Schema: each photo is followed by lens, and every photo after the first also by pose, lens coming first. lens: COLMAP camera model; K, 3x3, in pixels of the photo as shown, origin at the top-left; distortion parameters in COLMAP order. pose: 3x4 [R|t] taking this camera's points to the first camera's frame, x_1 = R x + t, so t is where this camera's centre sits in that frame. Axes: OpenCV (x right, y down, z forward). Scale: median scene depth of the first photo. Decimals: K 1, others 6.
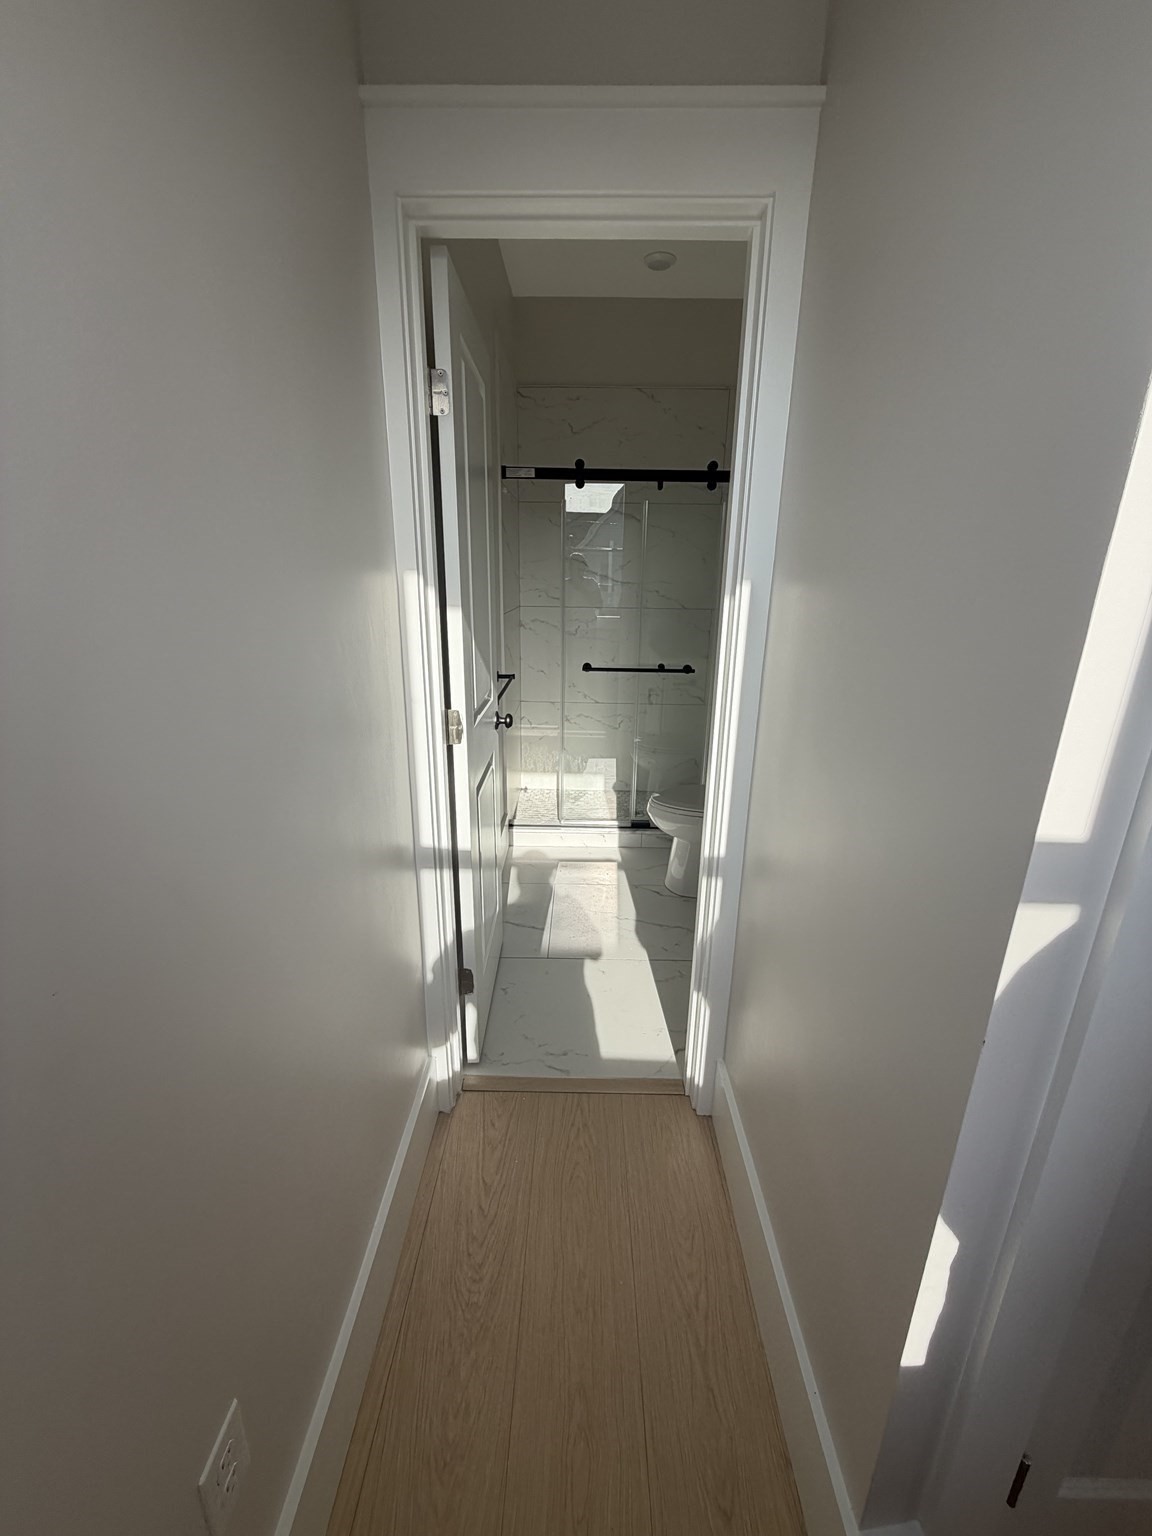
lens RADIAL K [[613.5, 0, 572.0], [0, 613.5, 766.0], [0, 0, 1]] dist [-0.000952, 0.000199]
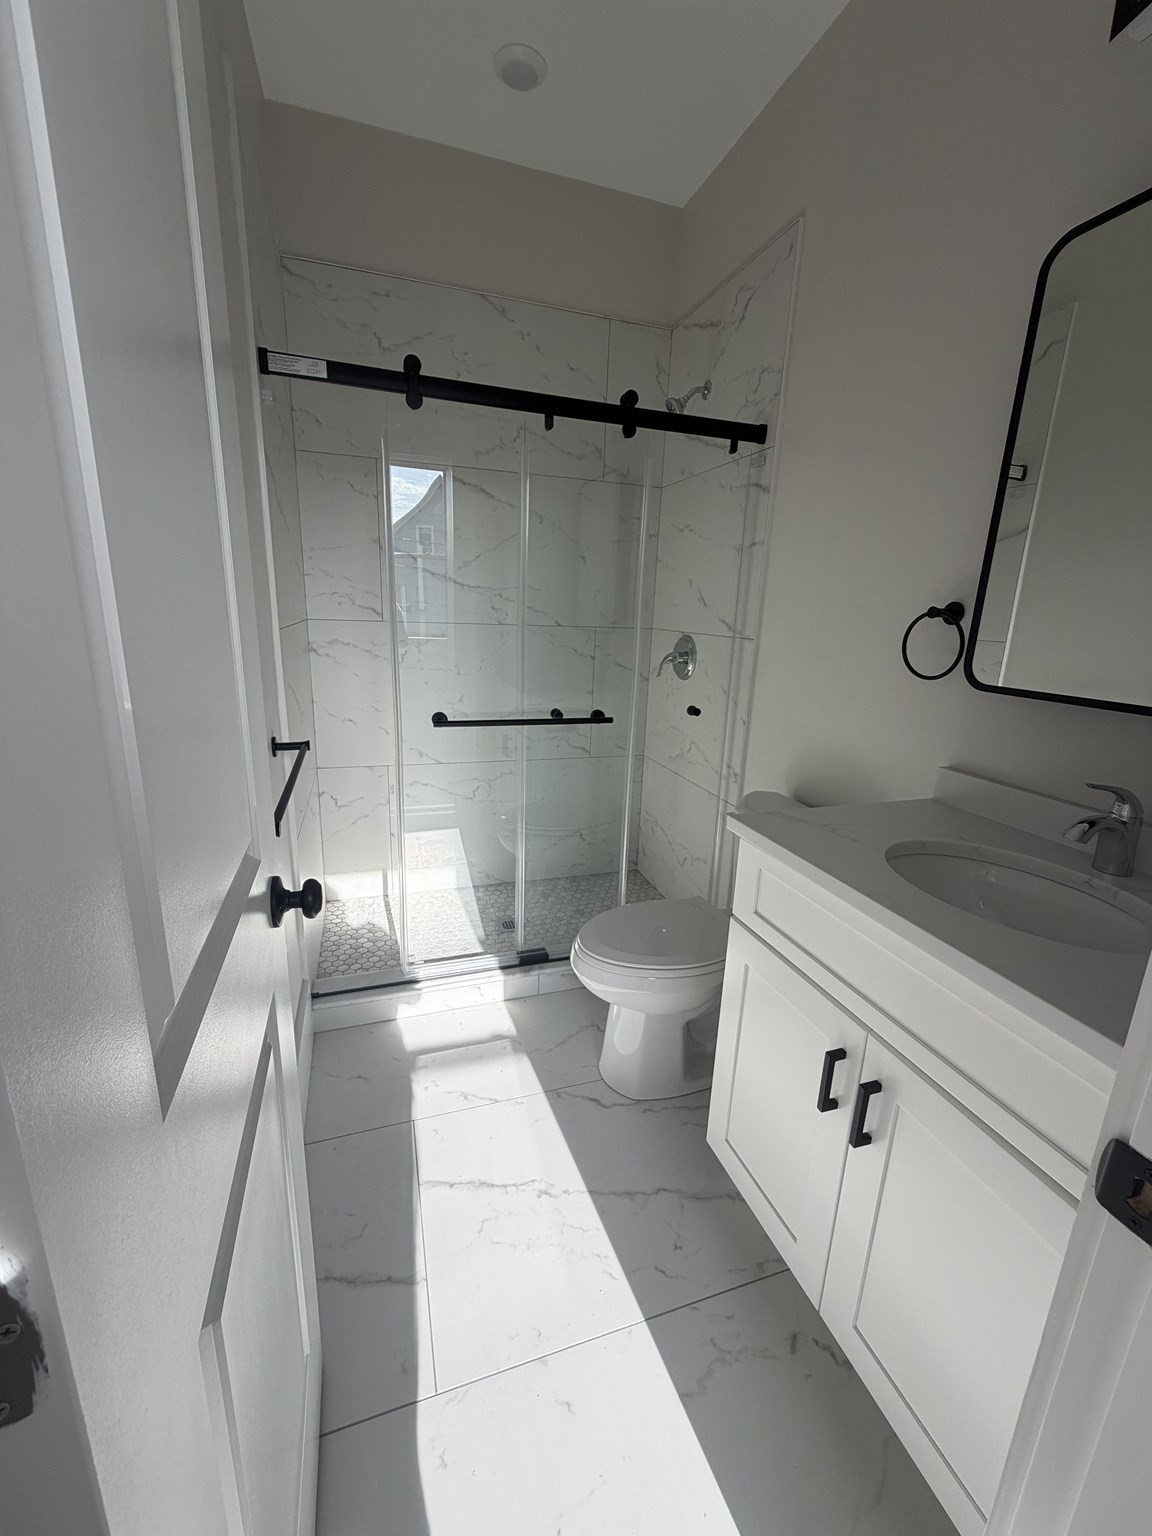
lens RADIAL K [[613.5, 0, 572.0], [0, 613.5, 766.0], [0, 0, 1]] dist [-0.000952, 0.000199]
pose [[0.945800, -0.062915, 0.318597, -0.045866], [0.073391, 0.997083, -0.020974, -0.094948], [-0.316348, 0.043220, 0.947658, 0.396822]]
